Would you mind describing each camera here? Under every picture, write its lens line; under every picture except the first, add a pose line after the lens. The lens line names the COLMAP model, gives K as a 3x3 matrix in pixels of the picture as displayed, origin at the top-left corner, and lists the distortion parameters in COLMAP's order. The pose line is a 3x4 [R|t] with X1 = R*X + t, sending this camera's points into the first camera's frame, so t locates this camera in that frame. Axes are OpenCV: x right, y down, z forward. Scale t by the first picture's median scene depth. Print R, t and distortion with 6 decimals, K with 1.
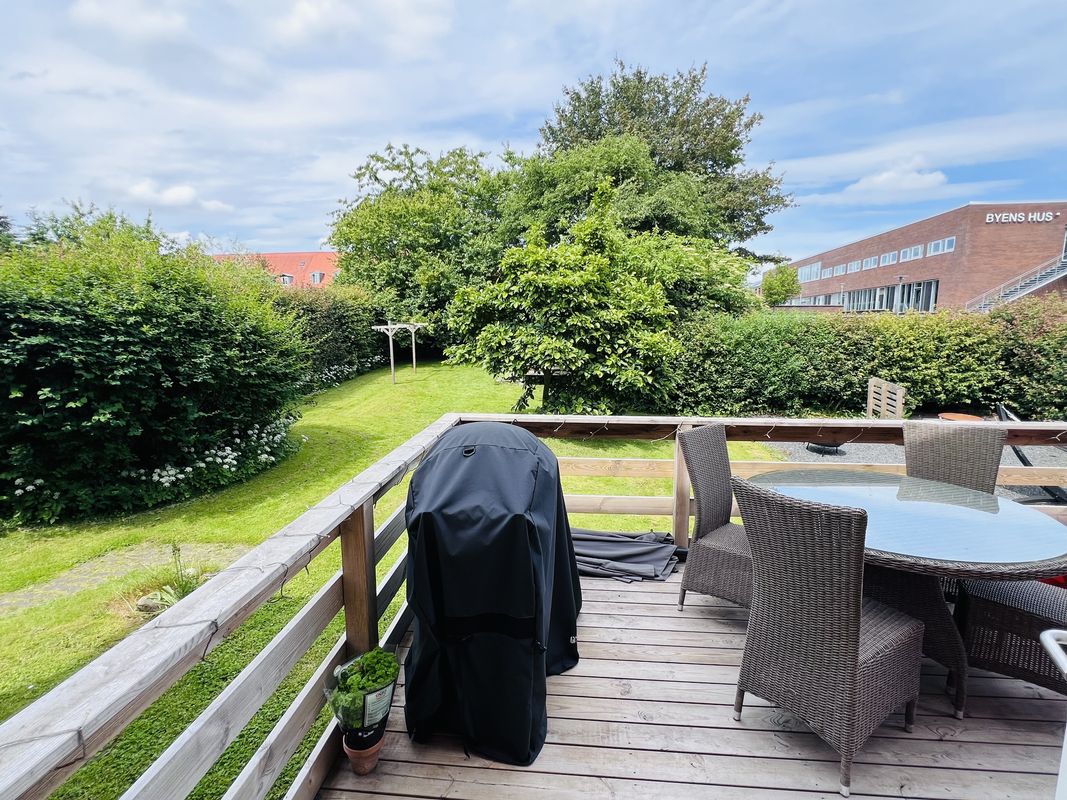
lens RADIAL K [[512.0, 0, 531.7], [0, 512.0, 397.6], [0, 0, 1]] dist [0.005730, 0.000770]
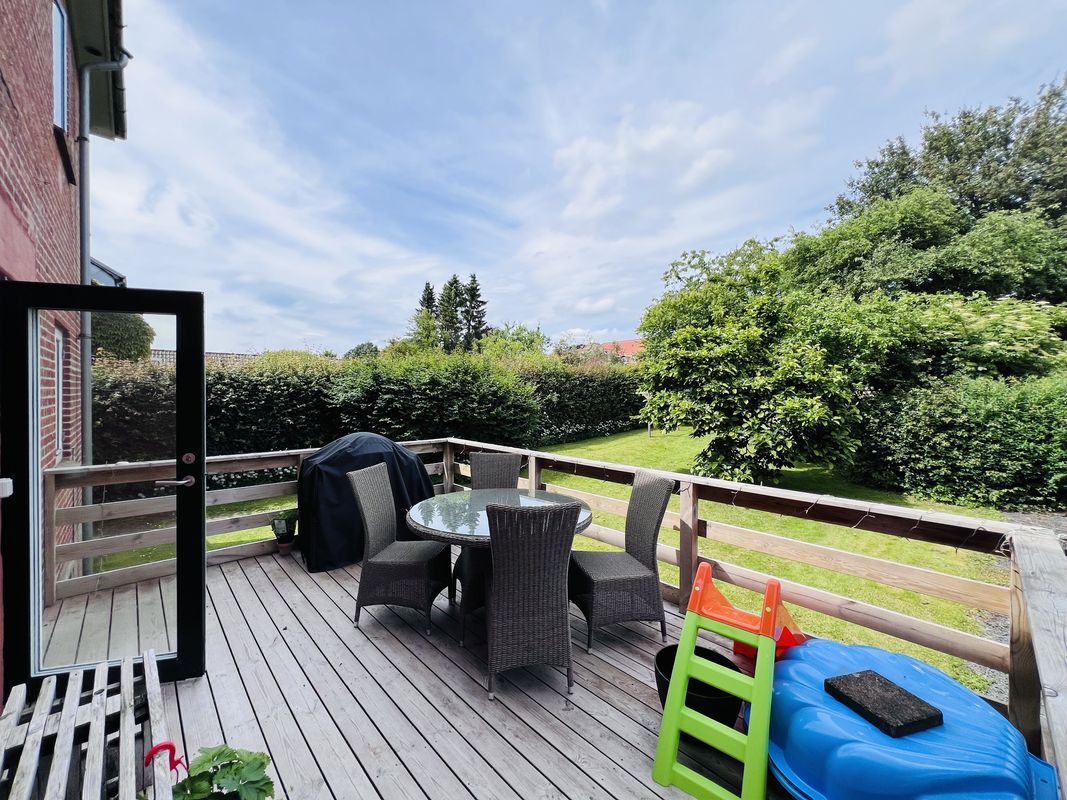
lens RADIAL K [[429.3, 0, 533.0], [0, 429.3, 400.1], [0, 0, 1]] dist [-0.003320, -0.000157]
pose [[0.731282, 0.017463, -0.681851, 0.329506], [-0.099658, 0.991680, -0.081485, -0.002121], [0.674755, 0.127540, 0.726938, 0.024604]]
